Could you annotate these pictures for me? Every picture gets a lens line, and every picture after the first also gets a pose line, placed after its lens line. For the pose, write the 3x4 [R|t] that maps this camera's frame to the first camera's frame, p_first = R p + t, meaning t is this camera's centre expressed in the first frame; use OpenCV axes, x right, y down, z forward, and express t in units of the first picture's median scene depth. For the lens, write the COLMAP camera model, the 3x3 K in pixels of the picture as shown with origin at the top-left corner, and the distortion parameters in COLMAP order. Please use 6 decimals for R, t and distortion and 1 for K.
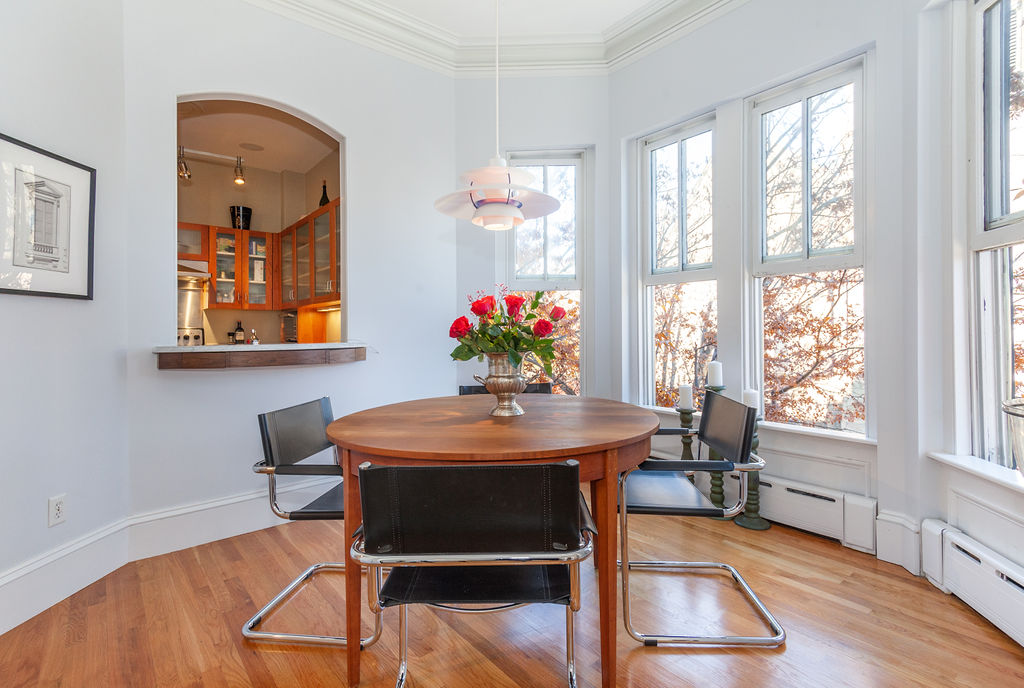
lens RADIAL K [[494.5, 0, 508.6], [0, 494.5, 325.4], [0, 0, 1]] dist [0.022910, 0.000051]
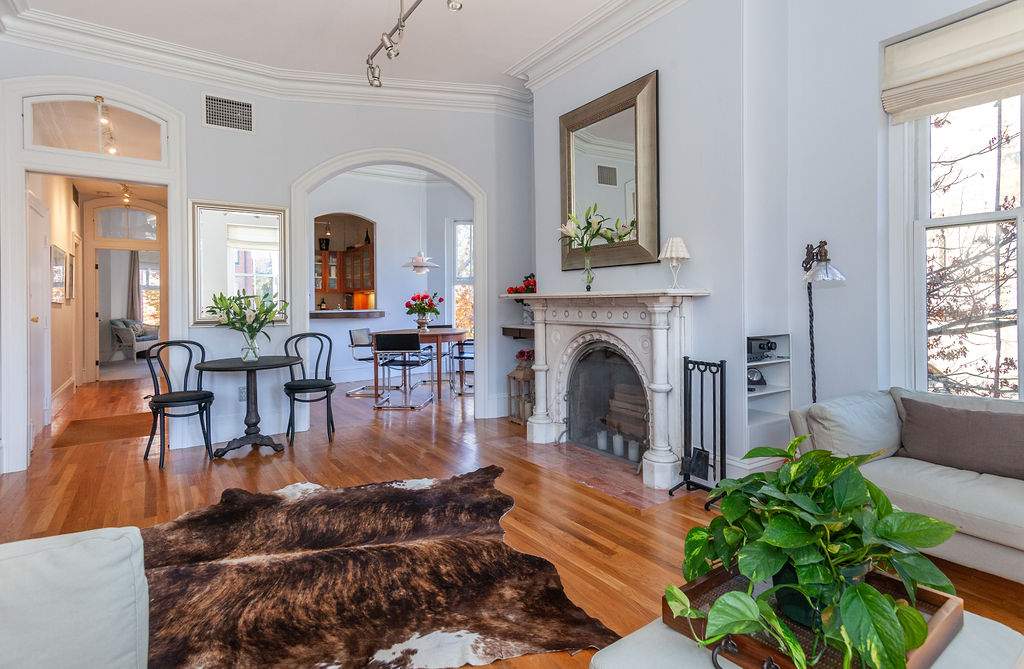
lens RADIAL K [[511.6, 0, 515.6], [0, 511.6, 304.4], [0, 0, 1]] dist [0.014964, -0.000309]
pose [[0.997311, -0.001312, -0.073270, 0.473758], [0.002940, 0.999751, 0.022109, -0.038051], [0.073223, -0.022265, 0.997067, -1.280217]]
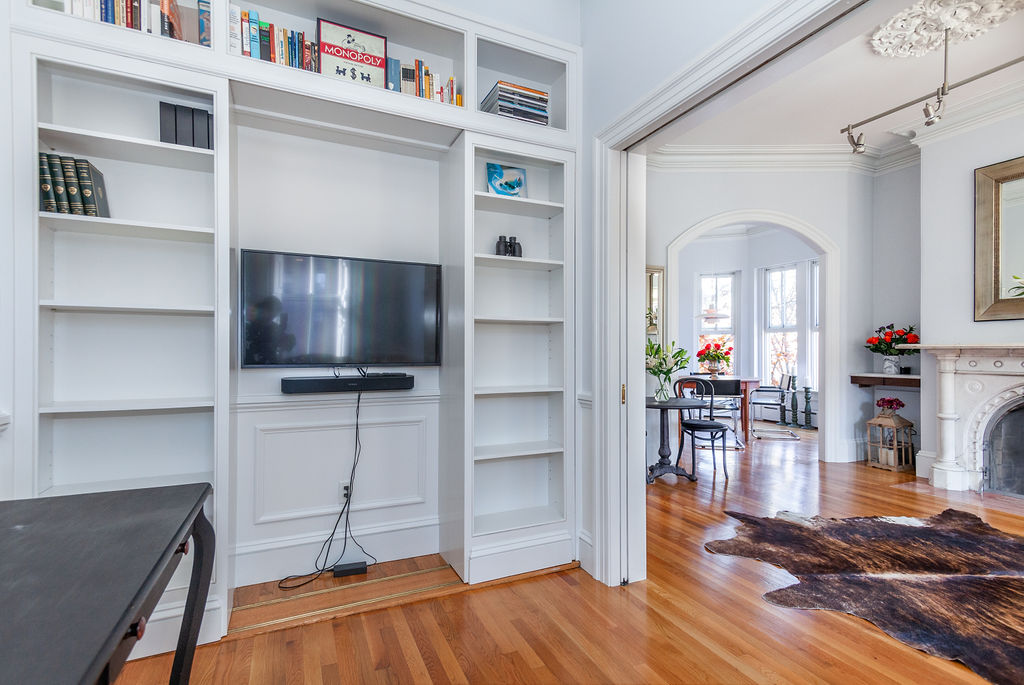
lens RADIAL K [[483.7, 0, 509.8], [0, 483.7, 351.9], [0, 0, 1]] dist [0.022828, -0.000074]
pose [[0.968010, 0.005557, -0.250849, -0.305488], [-0.000365, 0.999785, 0.020737, -0.041882], [0.250910, -0.019982, 0.967804, -1.495487]]
